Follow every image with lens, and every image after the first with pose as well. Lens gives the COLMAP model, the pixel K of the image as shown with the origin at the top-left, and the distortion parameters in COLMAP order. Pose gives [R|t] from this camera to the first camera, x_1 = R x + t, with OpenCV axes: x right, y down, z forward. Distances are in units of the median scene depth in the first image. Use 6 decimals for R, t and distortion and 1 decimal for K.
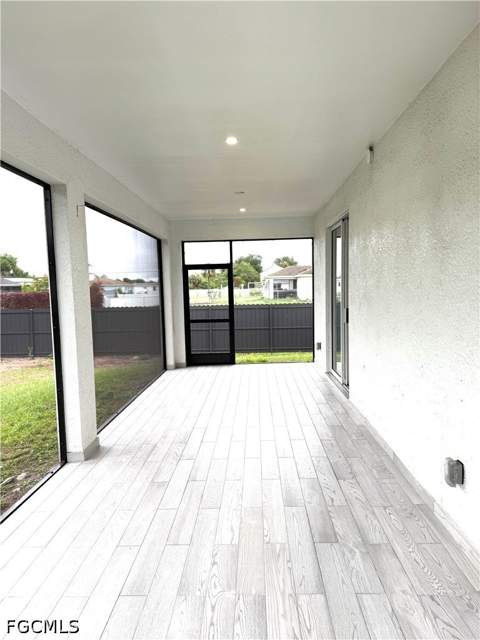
lens RADIAL K [[450.8, 0, 239.7], [0, 450.8, 321.1], [0, 0, 1]] dist [0.004275, 0.000997]
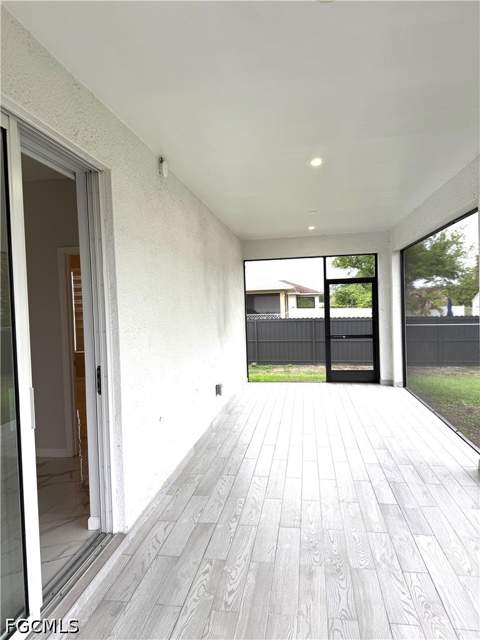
lens RADIAL K [[450.8, 0, 239.4], [0, 450.8, 320.3], [0, 0, 1]] dist [0.004275, 0.000997]
pose [[-0.991906, 0.051812, 0.115925, 0.050252], [0.064727, 0.991758, 0.110572, -0.155937], [-0.109241, 0.117181, -0.987084, 1.898165]]
